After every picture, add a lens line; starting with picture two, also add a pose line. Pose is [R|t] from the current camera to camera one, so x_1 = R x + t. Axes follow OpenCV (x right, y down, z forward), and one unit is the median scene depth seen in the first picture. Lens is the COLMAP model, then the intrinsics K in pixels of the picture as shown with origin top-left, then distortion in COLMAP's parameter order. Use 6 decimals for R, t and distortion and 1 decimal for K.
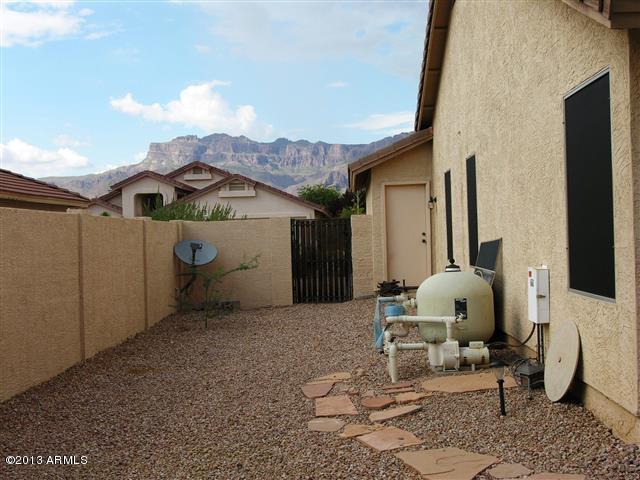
lens RADIAL K [[459.2, 0, 320.0], [0, 459.2, 240.0], [0, 0, 1]] dist [-0.051480, 0.000039]
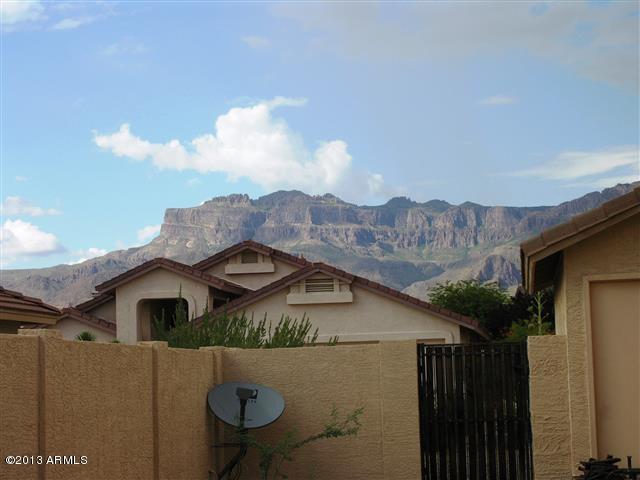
lens RADIAL K [[424.1, 0, 320.0], [0, 424.1, 240.0], [0, 0, 1]] dist [-0.020151, -0.001575]
pose [[0.998410, -0.008681, -0.055698, -0.151411], [0.006127, 0.998929, -0.045858, -0.147801], [0.056037, 0.045444, 0.997394, 0.482865]]
